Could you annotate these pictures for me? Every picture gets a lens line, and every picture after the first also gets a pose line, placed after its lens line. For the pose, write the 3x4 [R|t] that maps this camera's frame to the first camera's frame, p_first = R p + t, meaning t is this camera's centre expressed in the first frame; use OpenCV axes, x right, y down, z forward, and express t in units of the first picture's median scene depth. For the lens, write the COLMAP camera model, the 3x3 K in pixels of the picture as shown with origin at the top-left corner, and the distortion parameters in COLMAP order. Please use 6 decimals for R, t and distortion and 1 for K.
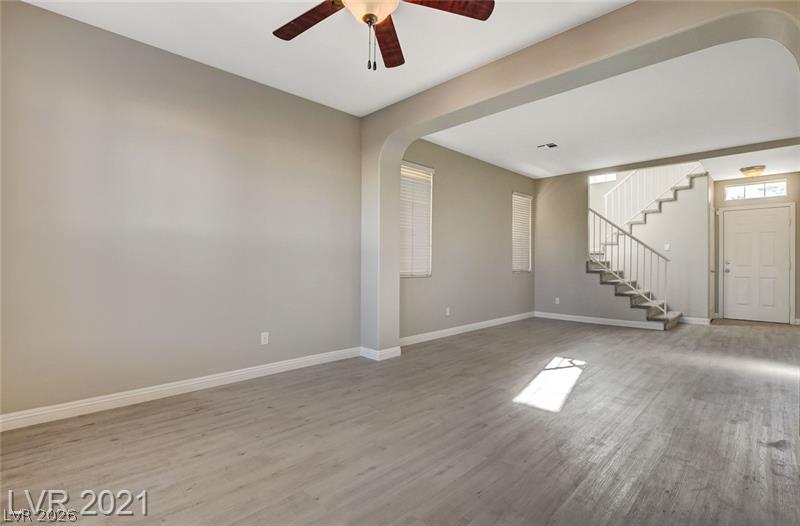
lens RADIAL K [[368.1, 0, 400.0], [0, 368.1, 263.0], [0, 0, 1]] dist [-0.037798, -0.000036]
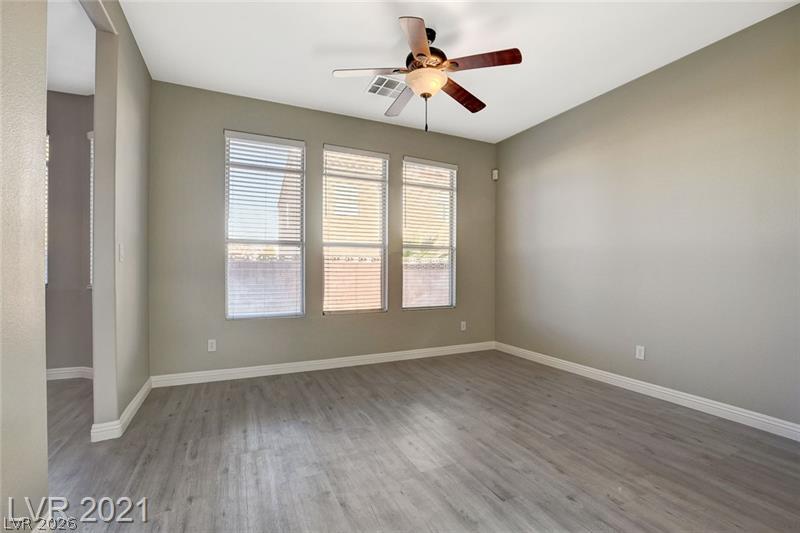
lens RADIAL K [[345.0, 0, 401.8], [0, 345.0, 275.0], [0, 0, 1]] dist [-0.032201, 0.000066]
pose [[-0.320812, 0.009171, -0.947098, 0.706400], [-0.005781, 0.999916, 0.011640, 0.006296], [0.947125, 0.009210, -0.320732, 0.792921]]
